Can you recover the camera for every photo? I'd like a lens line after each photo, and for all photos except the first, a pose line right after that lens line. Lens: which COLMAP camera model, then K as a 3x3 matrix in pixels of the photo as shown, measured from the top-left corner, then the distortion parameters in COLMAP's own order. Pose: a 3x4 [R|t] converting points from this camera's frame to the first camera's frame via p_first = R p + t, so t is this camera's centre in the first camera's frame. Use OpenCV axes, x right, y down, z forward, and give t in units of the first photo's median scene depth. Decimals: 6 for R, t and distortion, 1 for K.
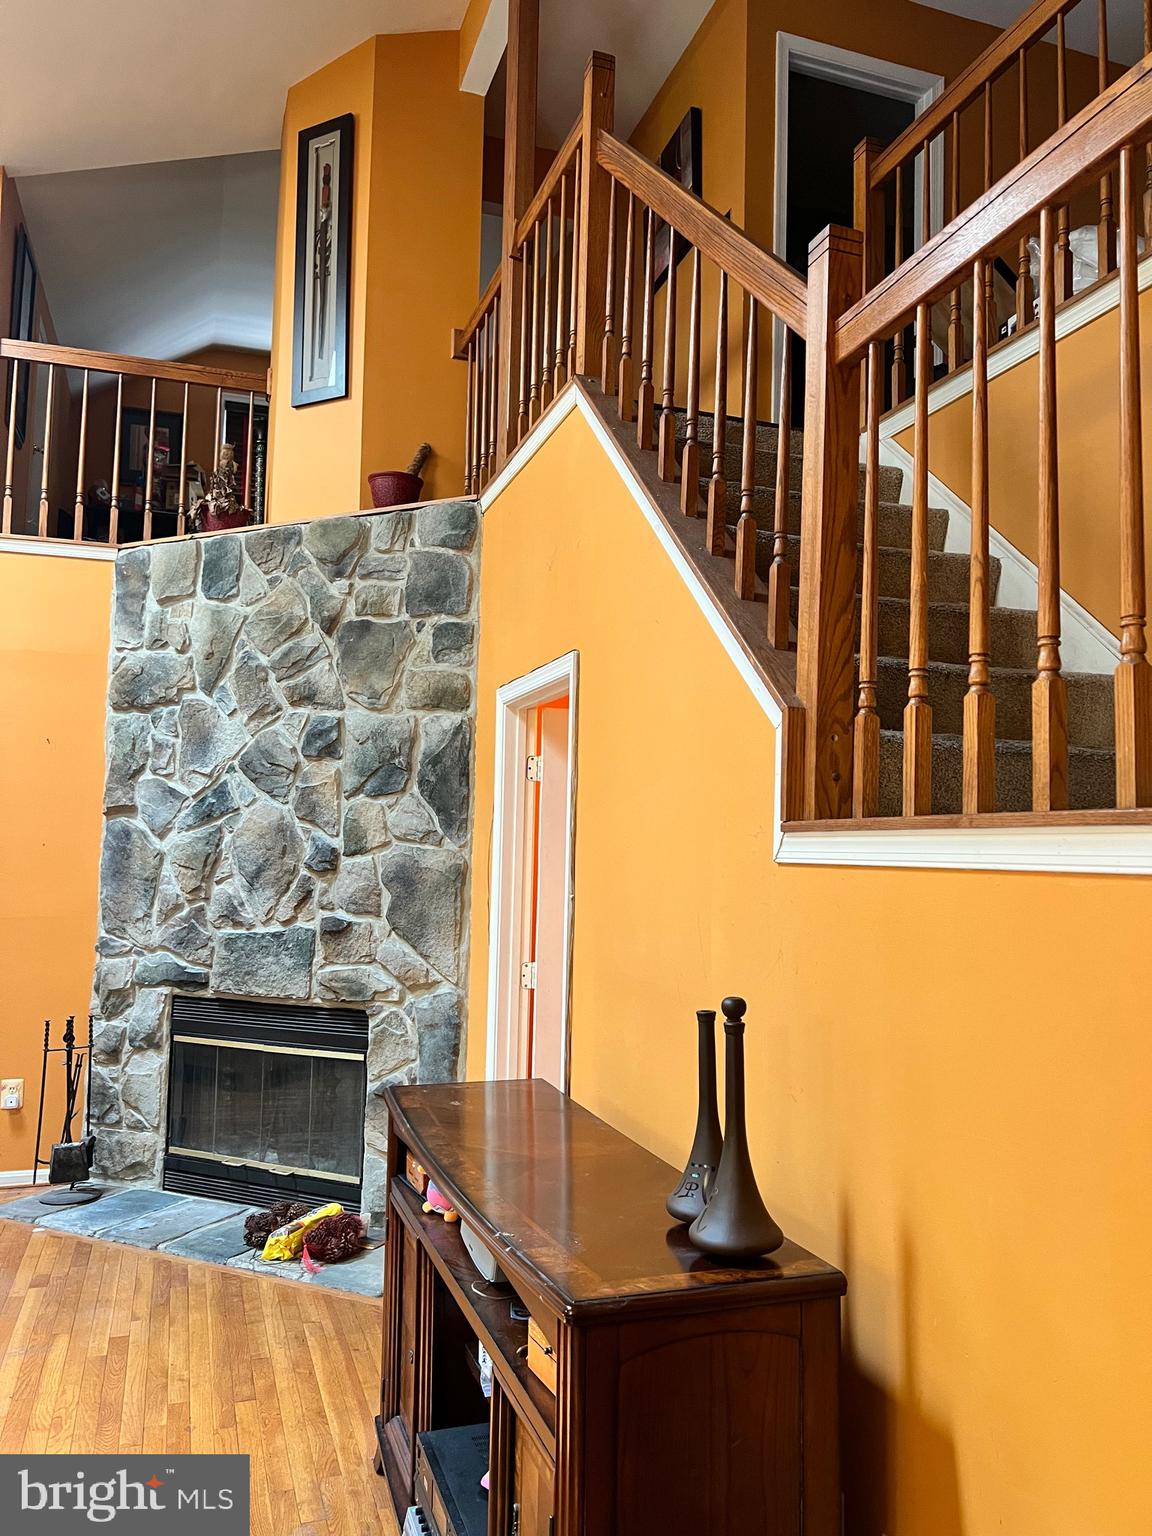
lens RADIAL K [[1147.6, 0, 572.8], [0, 1147.6, 775.5], [0, 0, 1]] dist [0.042997, -0.057433]
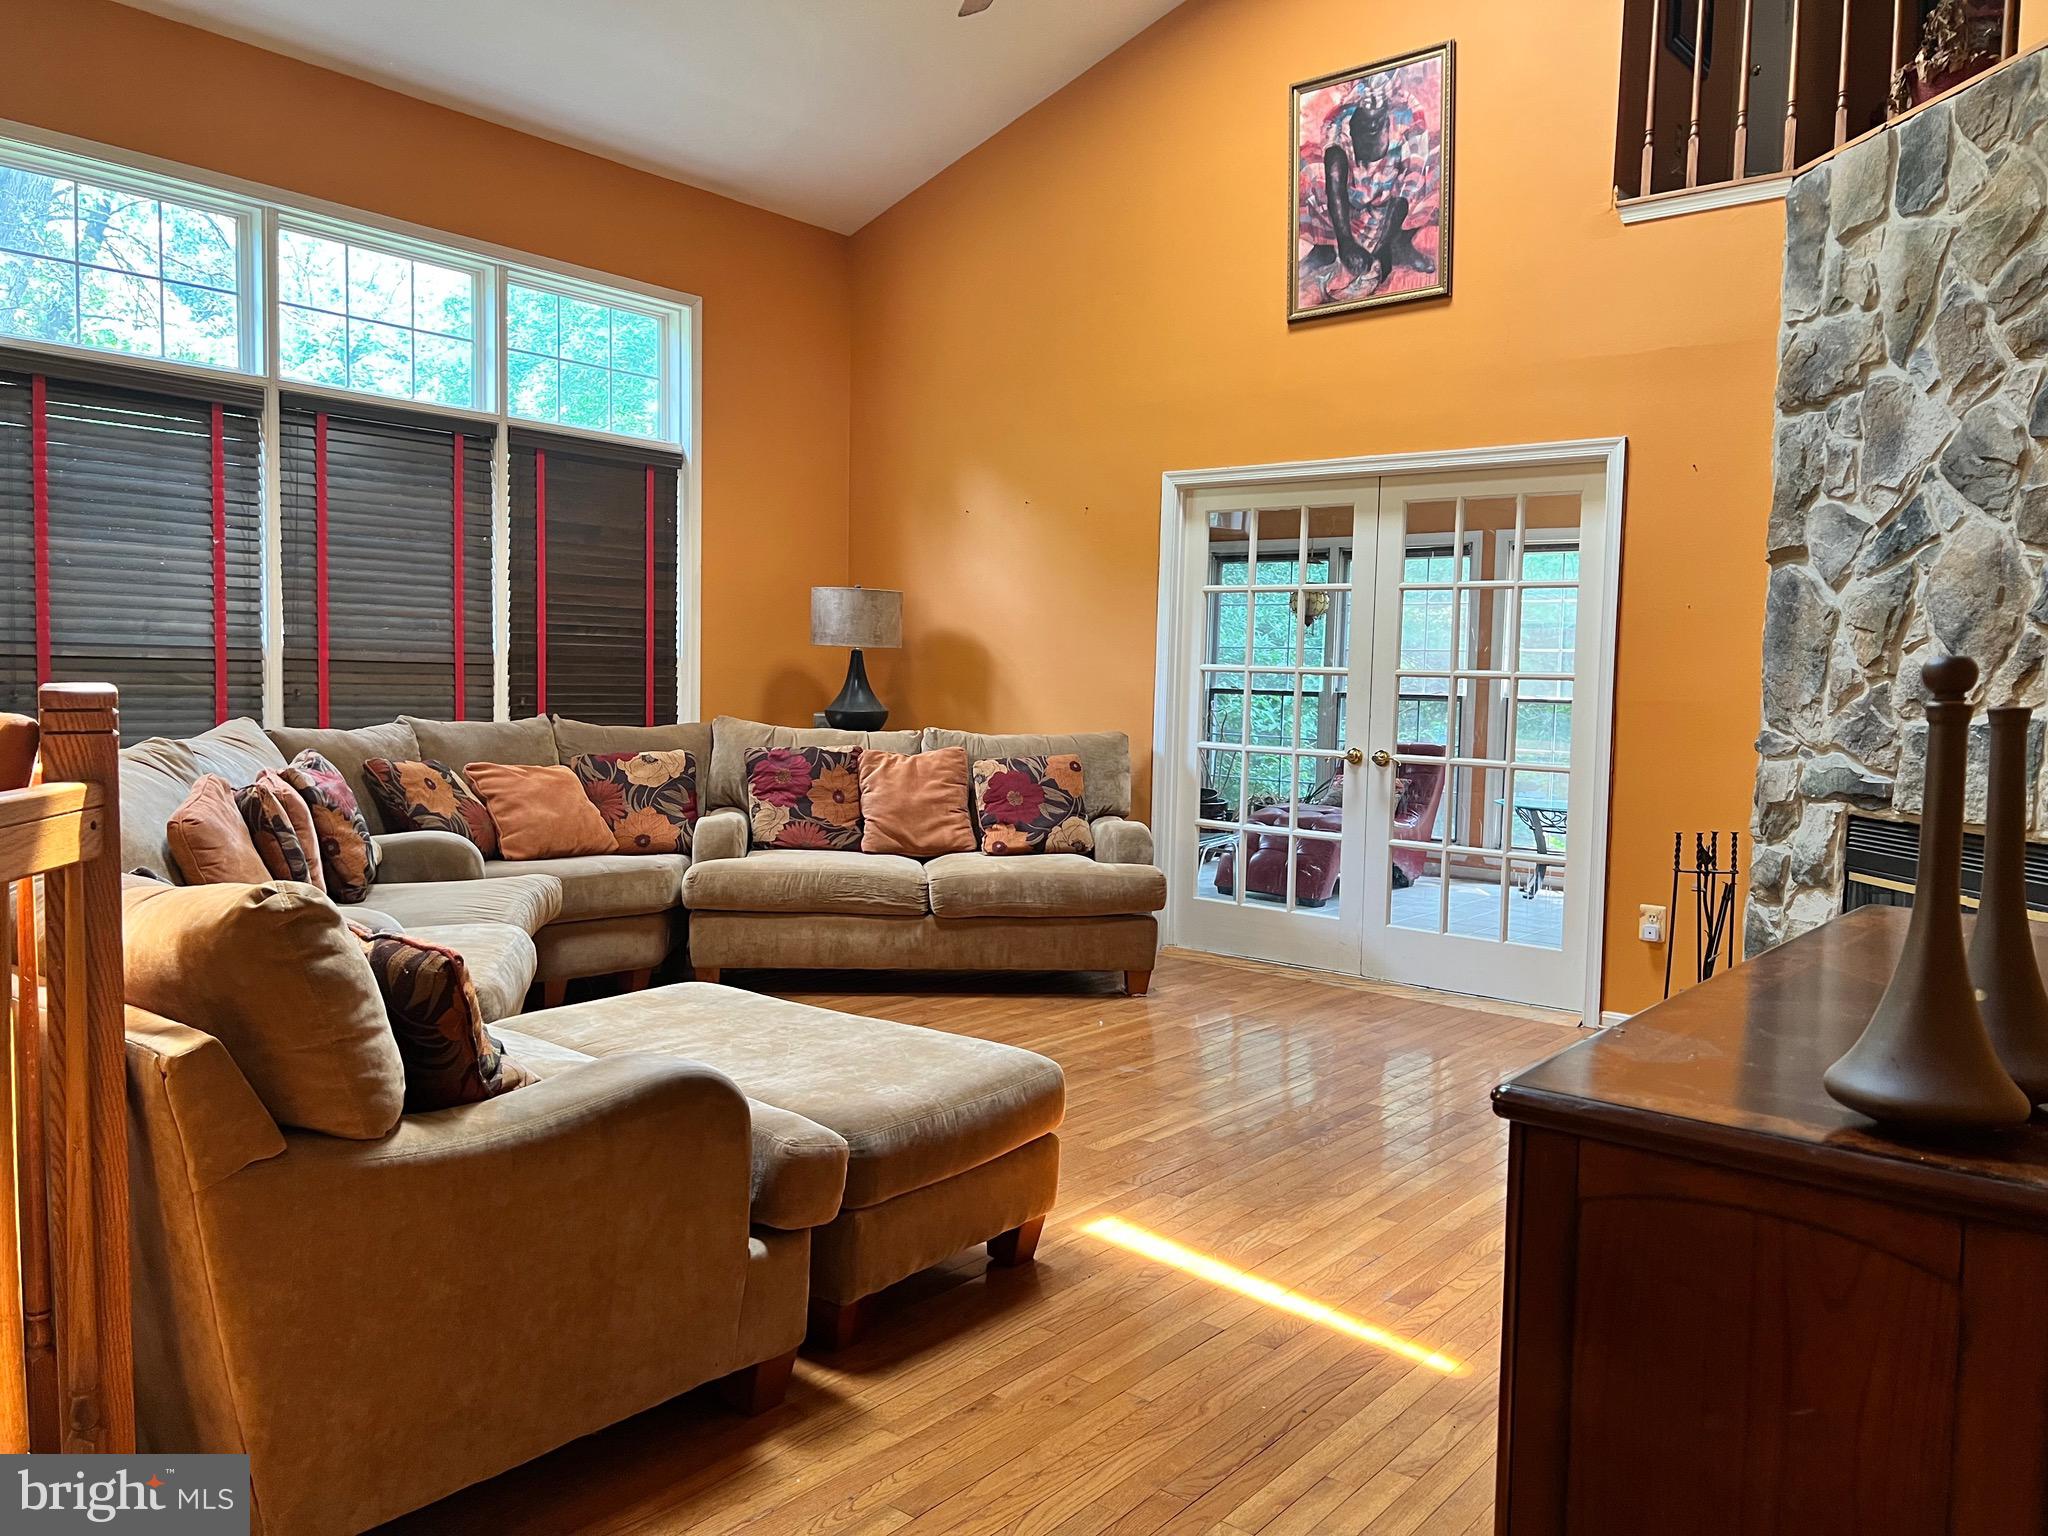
lens RADIAL K [[1530.2, 0, 1045.7], [0, 1530.2, 772.0], [0, 0, 1]] dist [0.042997, -0.057433]
pose [[0.539122, 0.052265, -0.840604, 0.172510], [0.046953, 0.994655, 0.091957, 0.056466], [0.840918, -0.089045, 0.533787, 0.099584]]
